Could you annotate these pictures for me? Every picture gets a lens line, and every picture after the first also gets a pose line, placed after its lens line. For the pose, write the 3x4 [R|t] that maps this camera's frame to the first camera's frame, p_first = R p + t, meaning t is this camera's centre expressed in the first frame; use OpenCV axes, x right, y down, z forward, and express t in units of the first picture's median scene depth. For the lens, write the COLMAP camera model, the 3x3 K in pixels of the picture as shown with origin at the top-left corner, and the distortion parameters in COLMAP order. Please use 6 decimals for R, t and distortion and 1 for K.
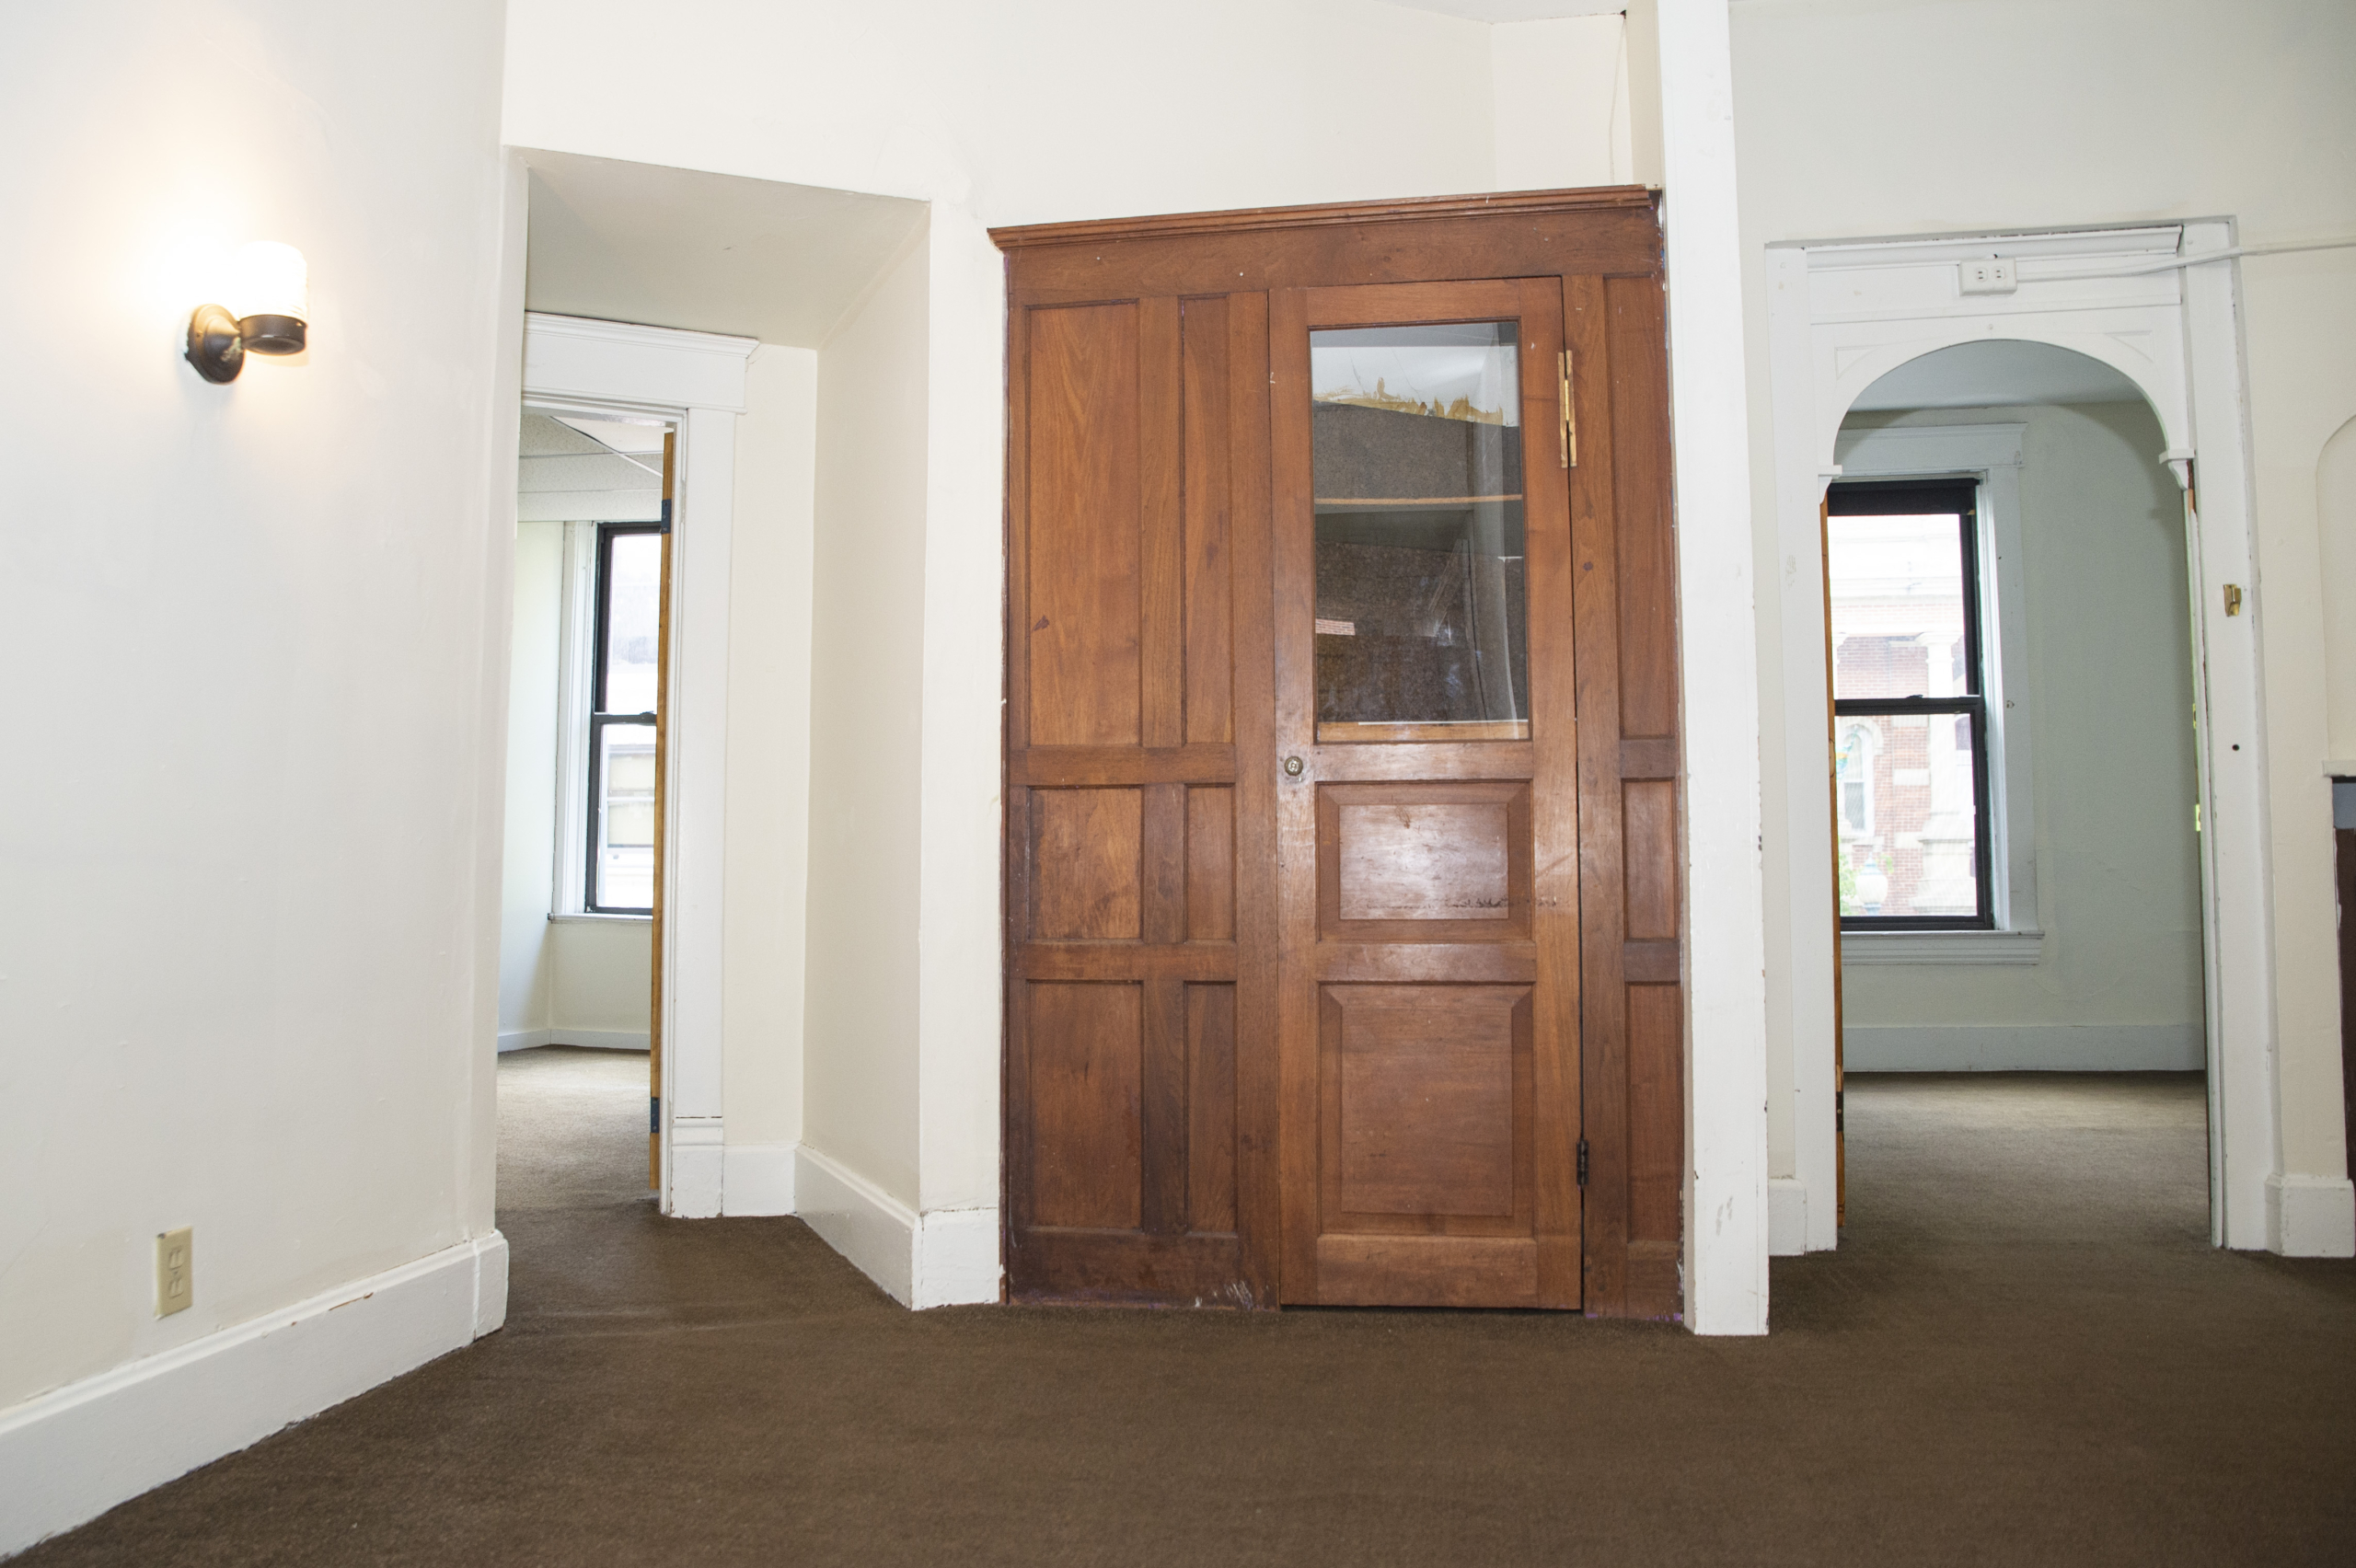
lens RADIAL K [[1764.2, 0, 1178.0], [0, 1764.2, 784.0], [0, 0, 1]] dist [-0.168137, 0.159286]
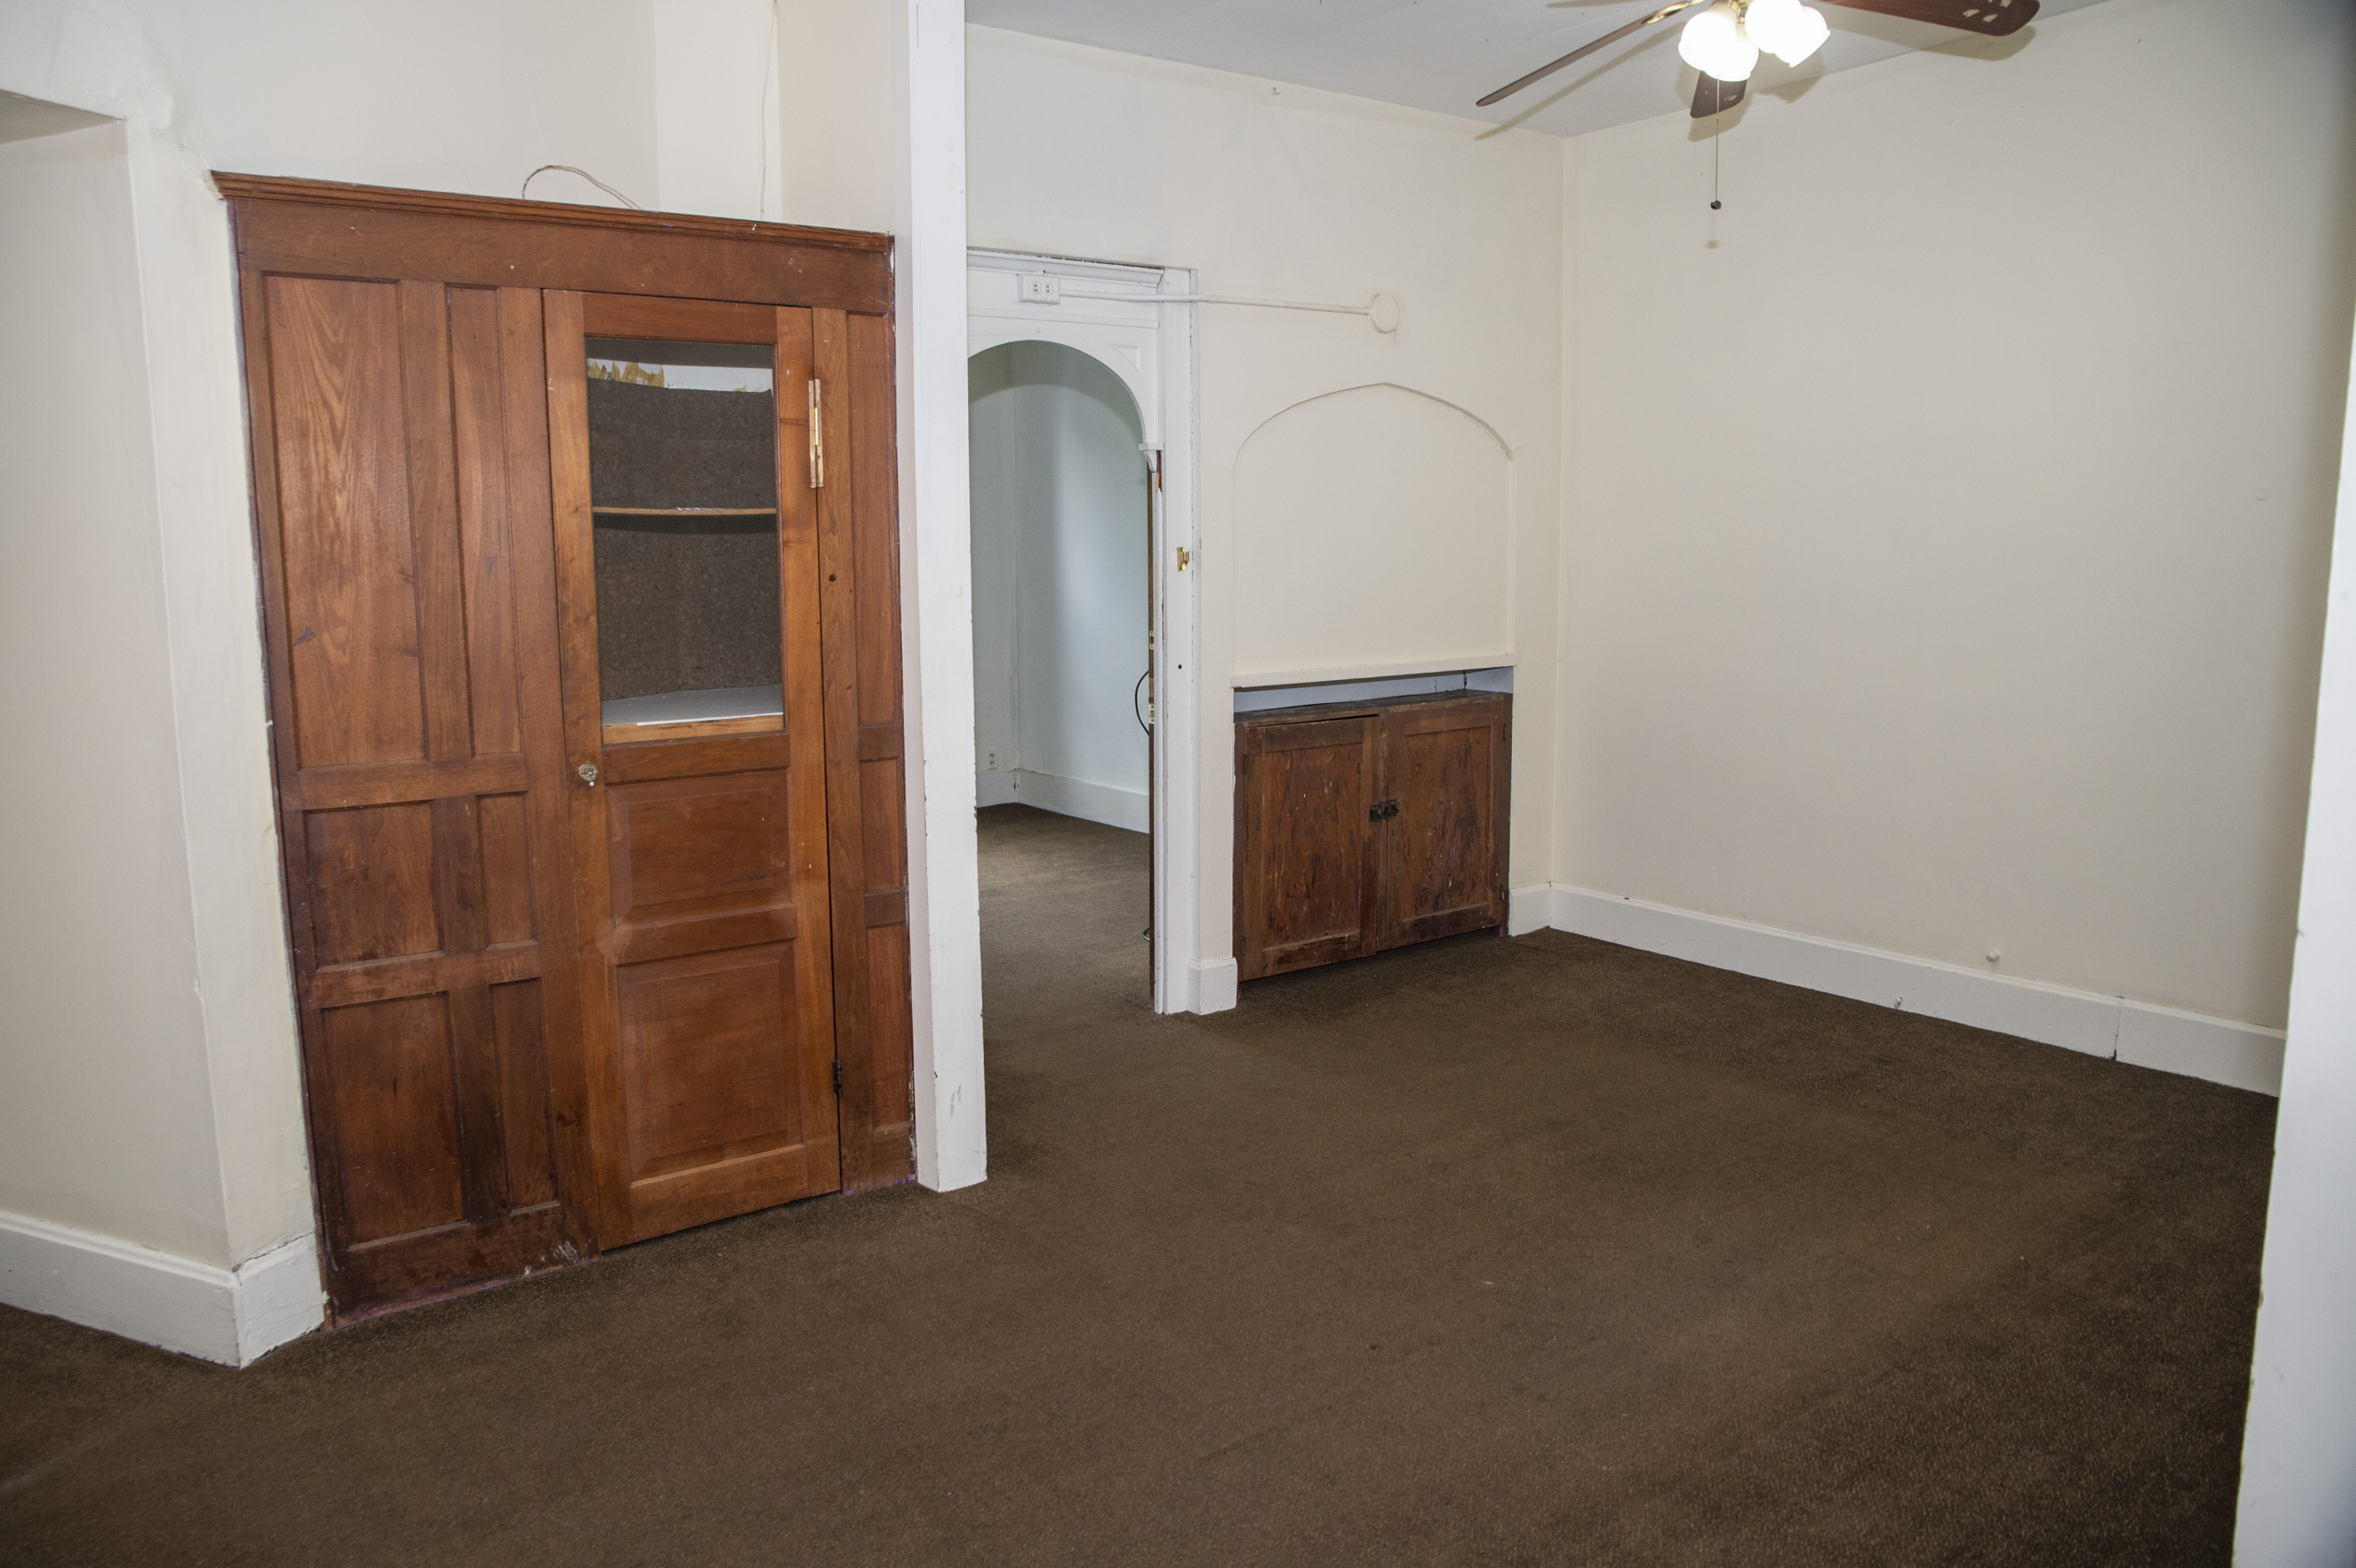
lens RADIAL K [[1578.0, 0, 1178.0], [0, 1578.0, 784.0], [0, 0, 1]] dist [-0.139419, 0.084689]
pose [[0.699210, -0.102533, 0.707525, -0.339461], [-0.048192, 0.980651, 0.189739, -0.193906], [-0.713290, -0.166765, 0.680740, 0.115565]]
